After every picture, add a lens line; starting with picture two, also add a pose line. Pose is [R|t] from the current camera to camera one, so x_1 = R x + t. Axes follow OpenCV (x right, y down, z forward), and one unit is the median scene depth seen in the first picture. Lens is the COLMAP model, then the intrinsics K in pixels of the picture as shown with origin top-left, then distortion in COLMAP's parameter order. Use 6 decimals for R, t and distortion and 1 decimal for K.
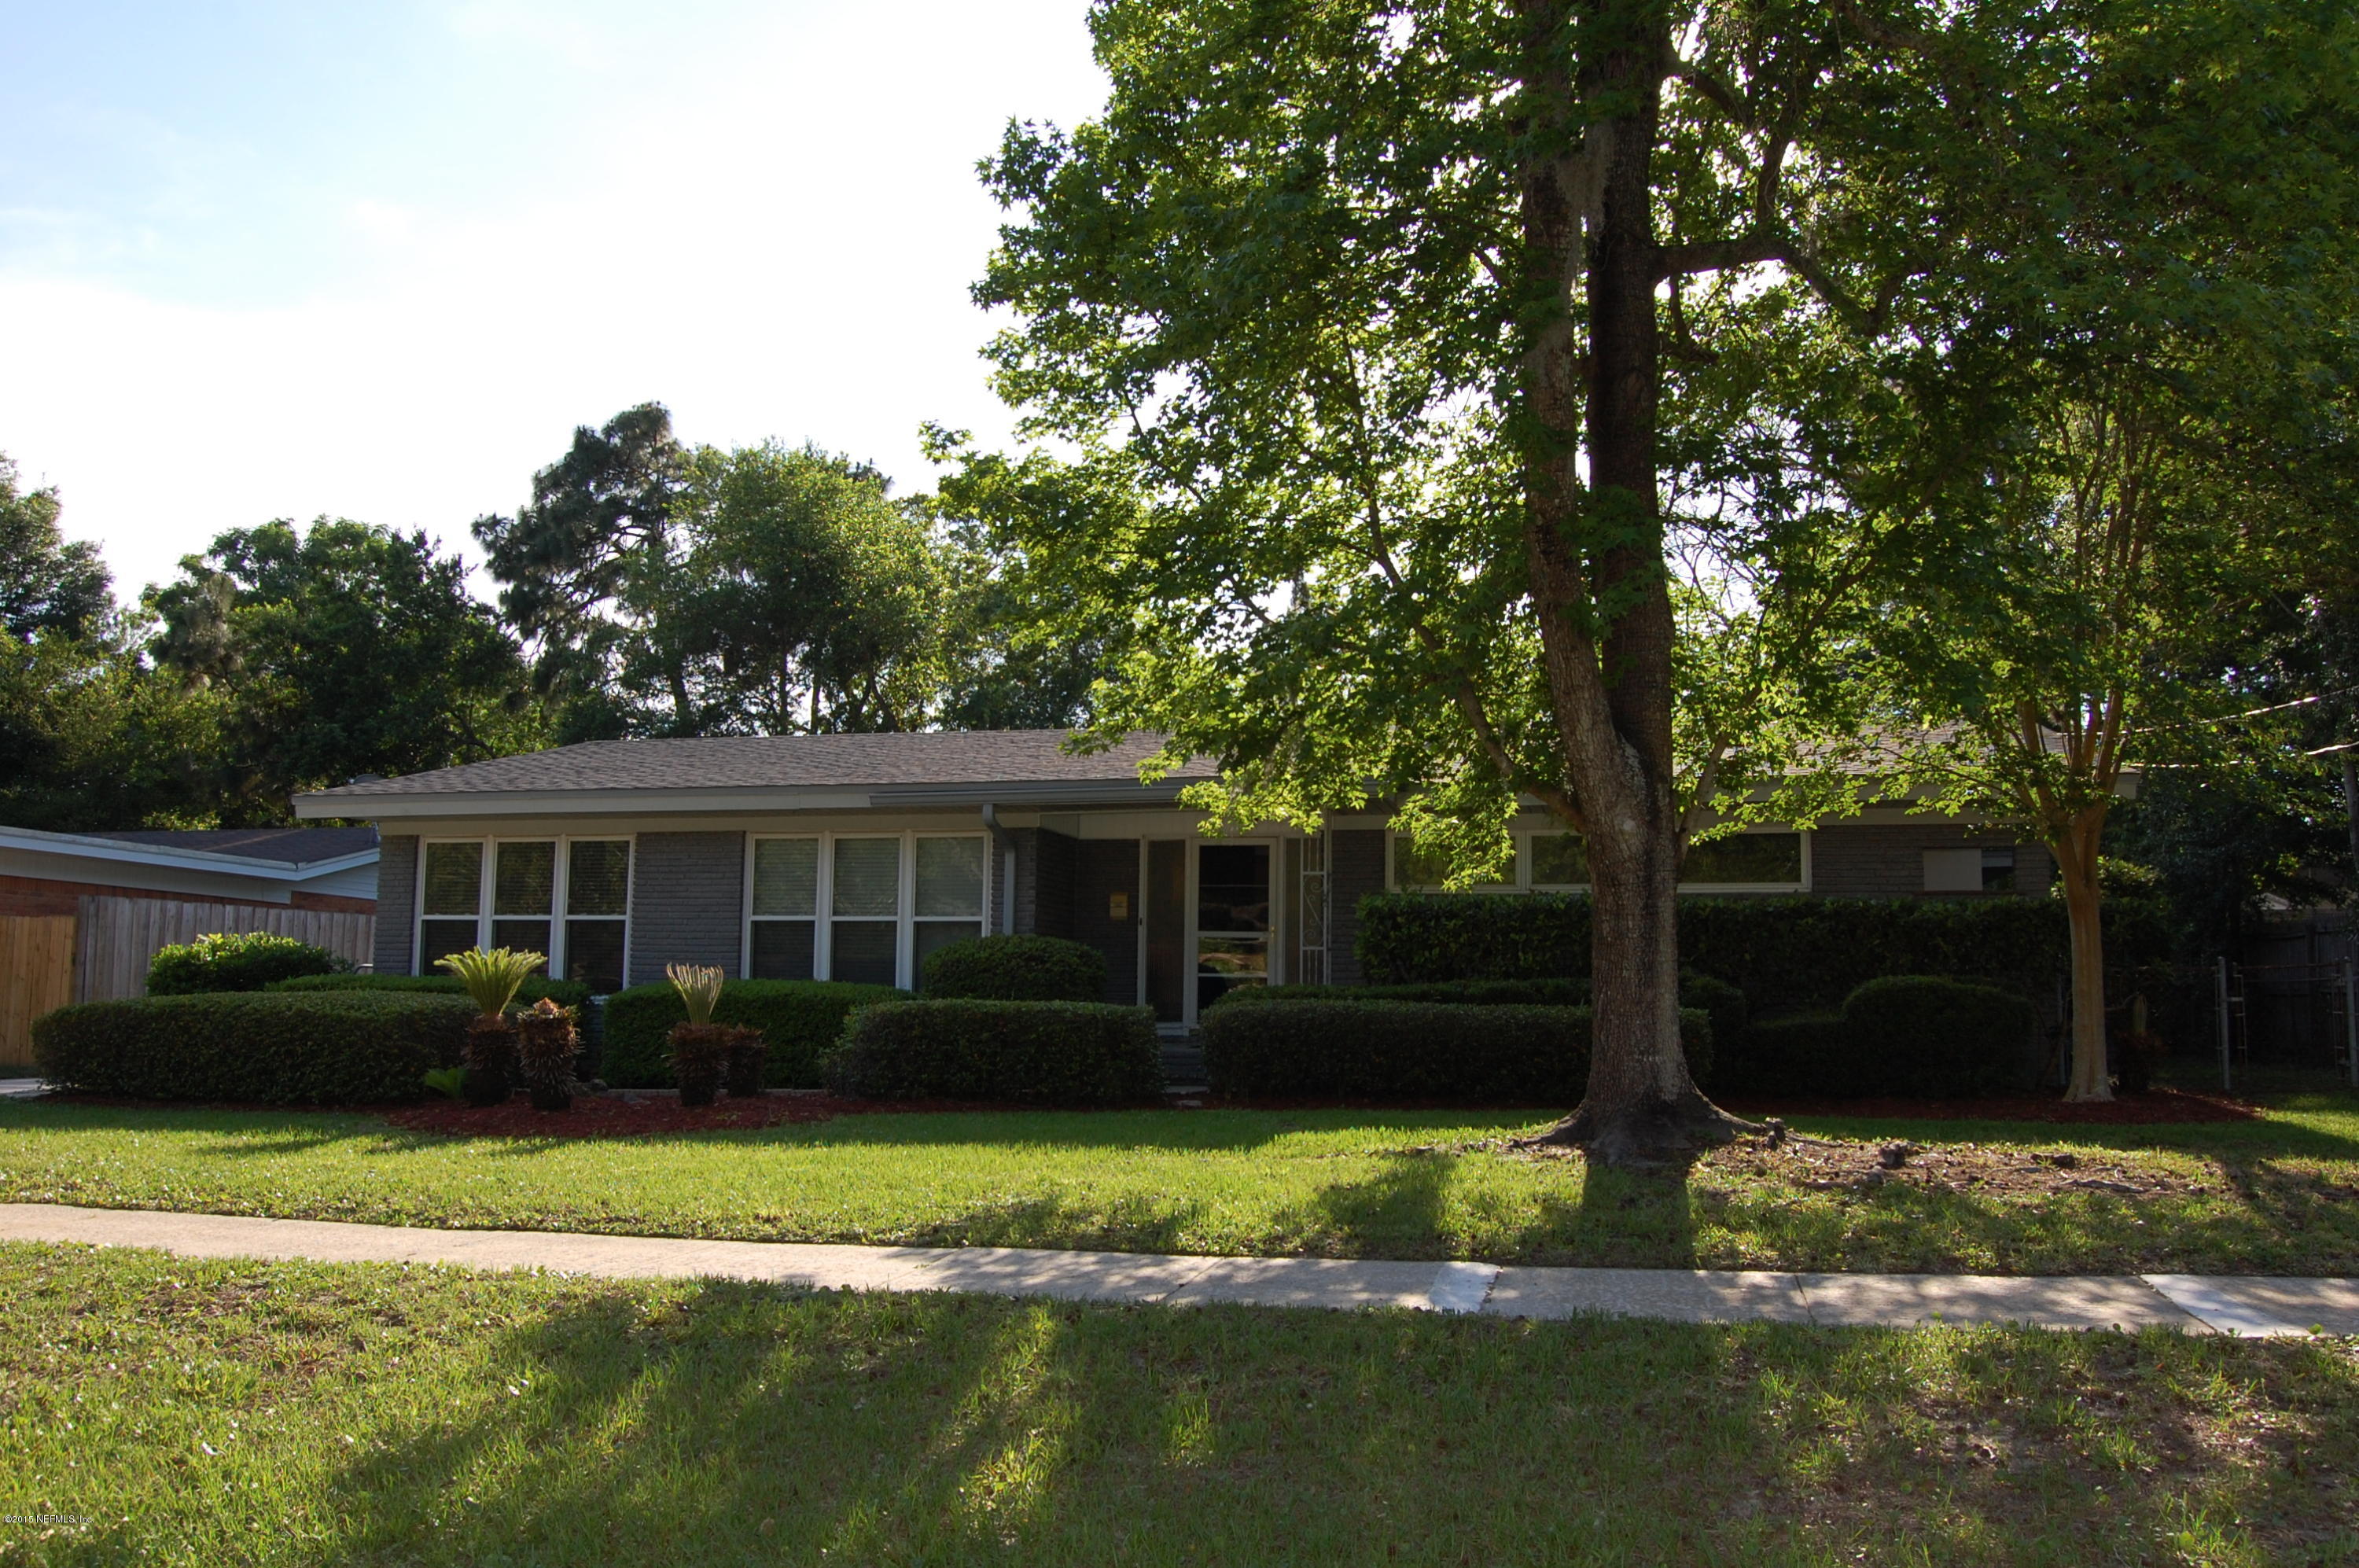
lens RADIAL K [[1814.1, 0, 1182.4], [0, 1814.1, 785.5], [0, 0, 1]] dist [-0.042937, -0.003135]
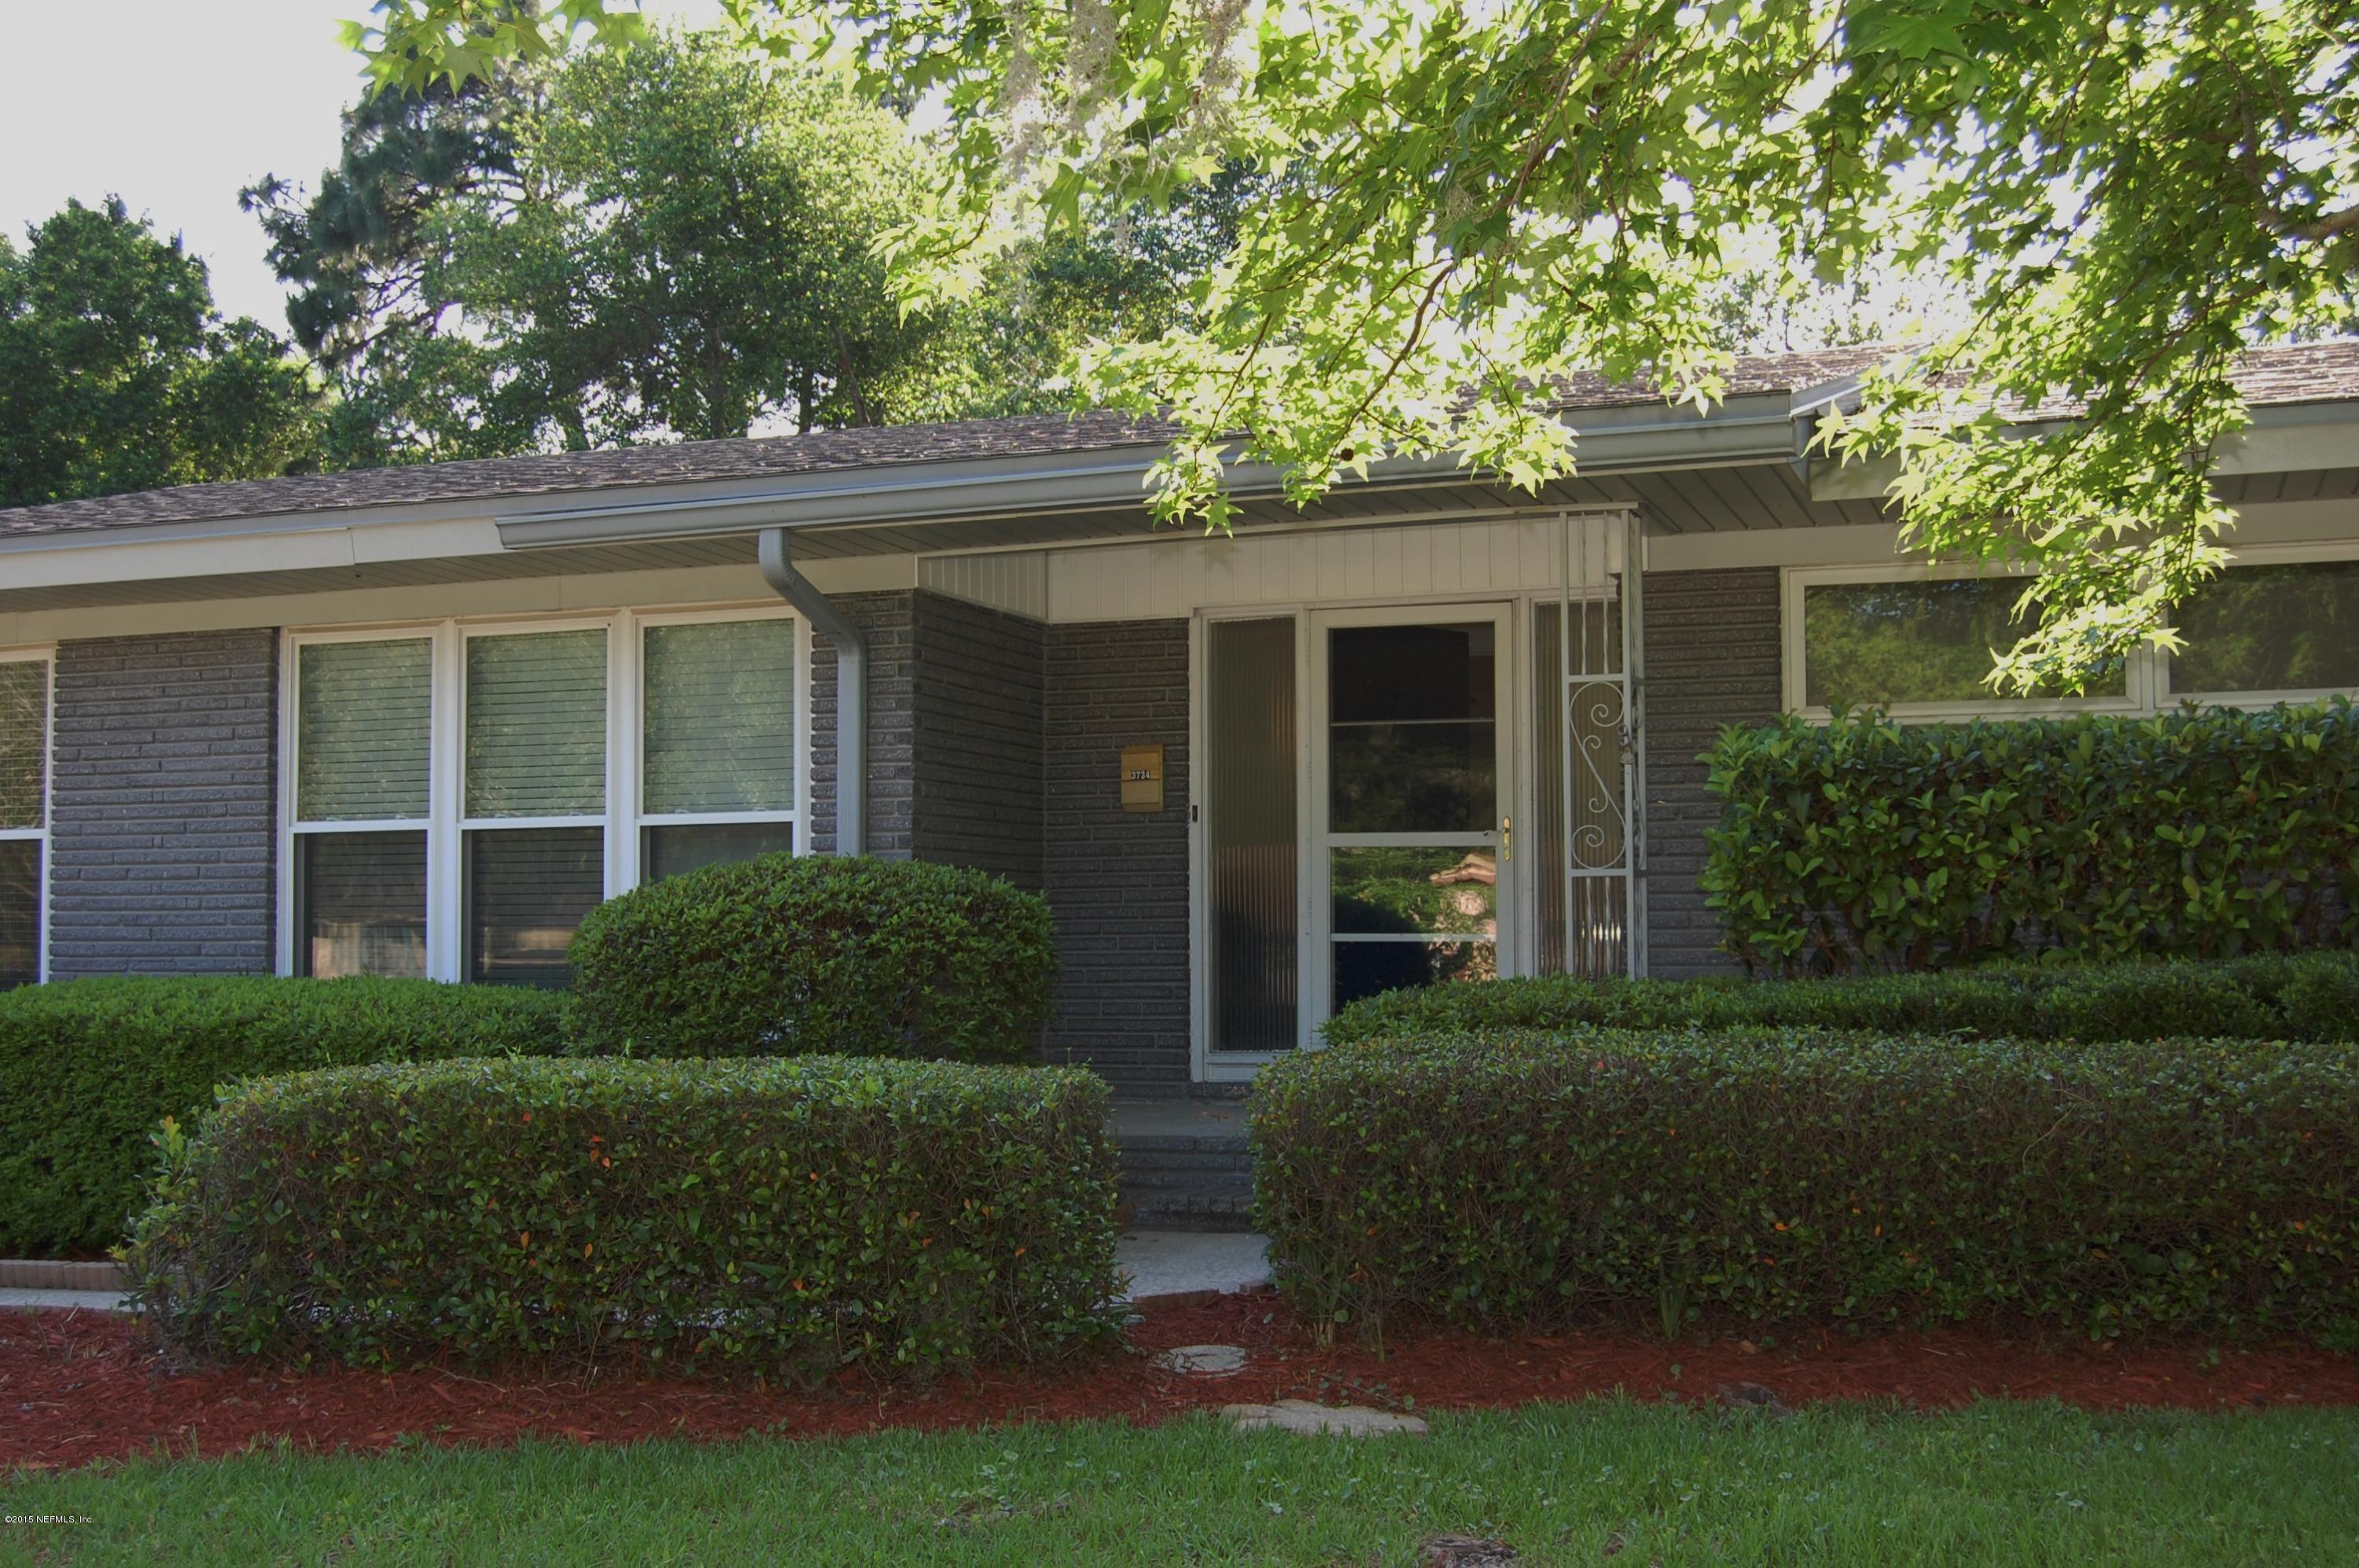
lens RADIAL K [[2629.6, 0, 1179.3], [0, 2629.6, 780.5], [0, 0, 1]] dist [-0.011551, 0.000000]
pose [[0.993928, -0.024241, -0.107327, 0.039614], [0.030829, 0.997713, 0.060157, 0.030168], [0.105623, -0.063100, 0.992402, 0.391687]]
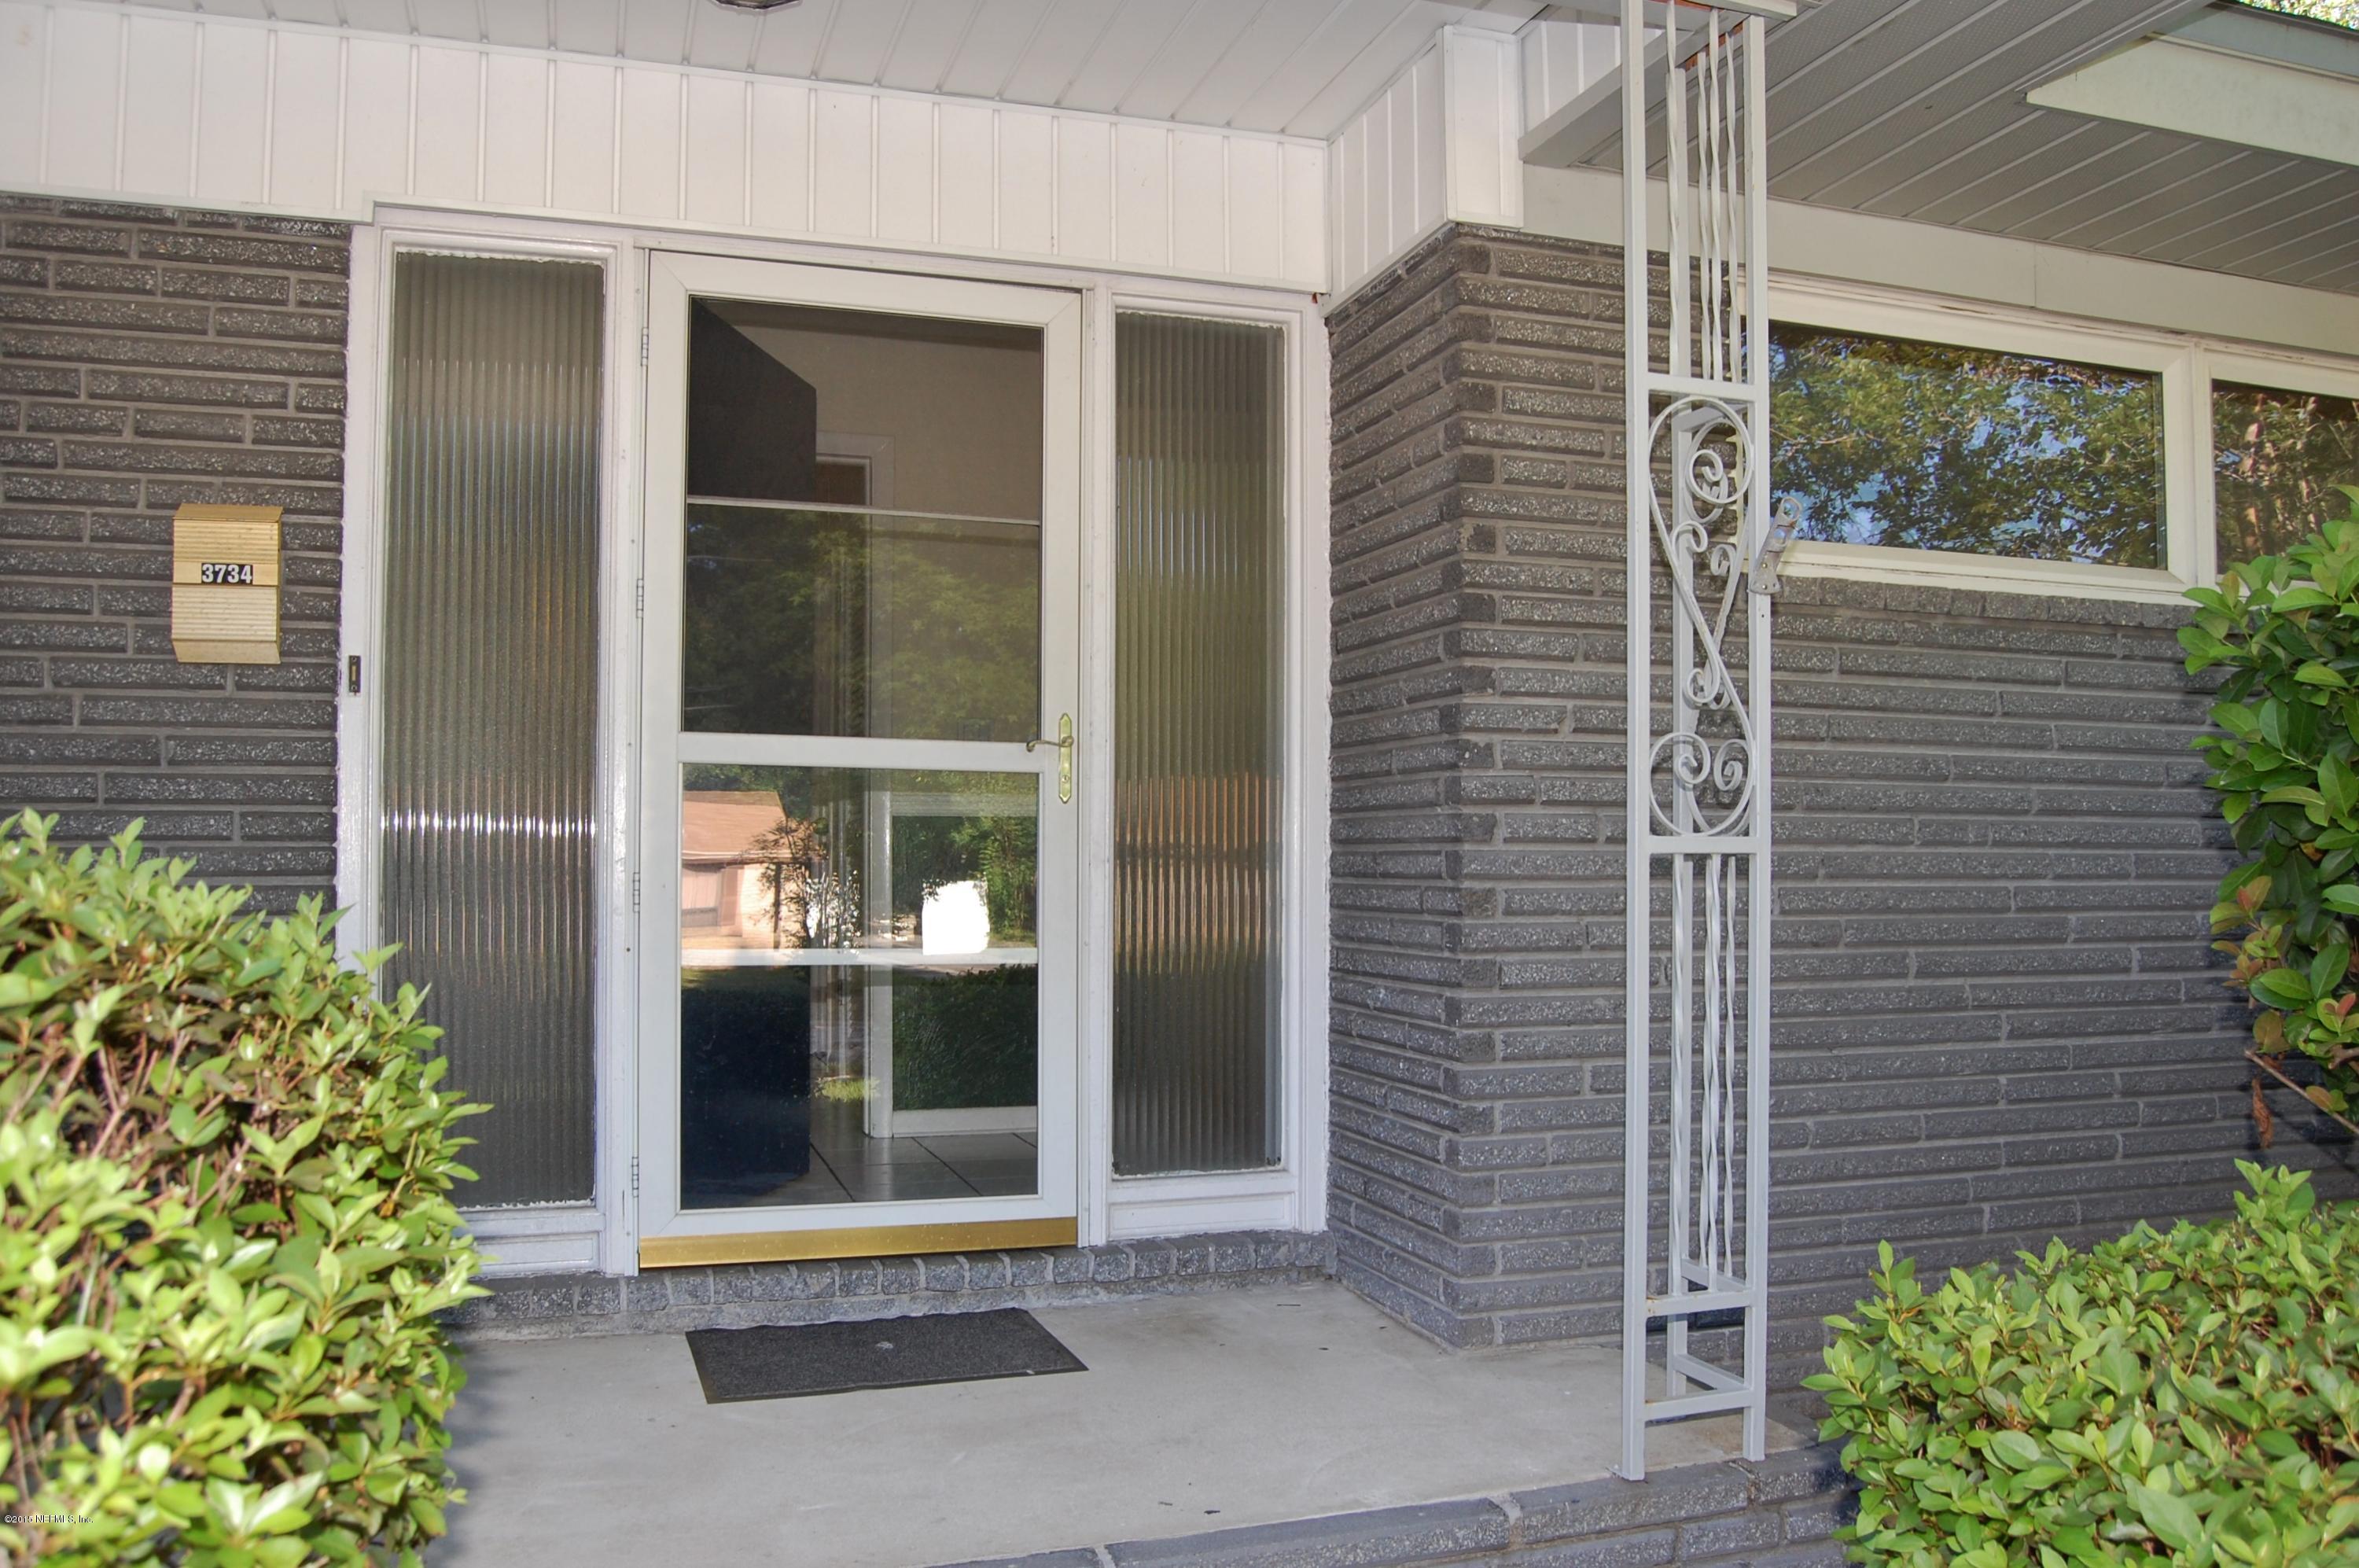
lens RADIAL K [[1814.1, 0, 1182.0], [0, 1814.1, 785.0], [0, 0, 1]] dist [-0.042937, -0.003135]
pose [[0.846178, 0.001288, 0.532898, -0.049295], [-0.055984, 0.994678, 0.086493, 0.065679], [-0.529951, -0.103022, 0.841747, 0.802182]]
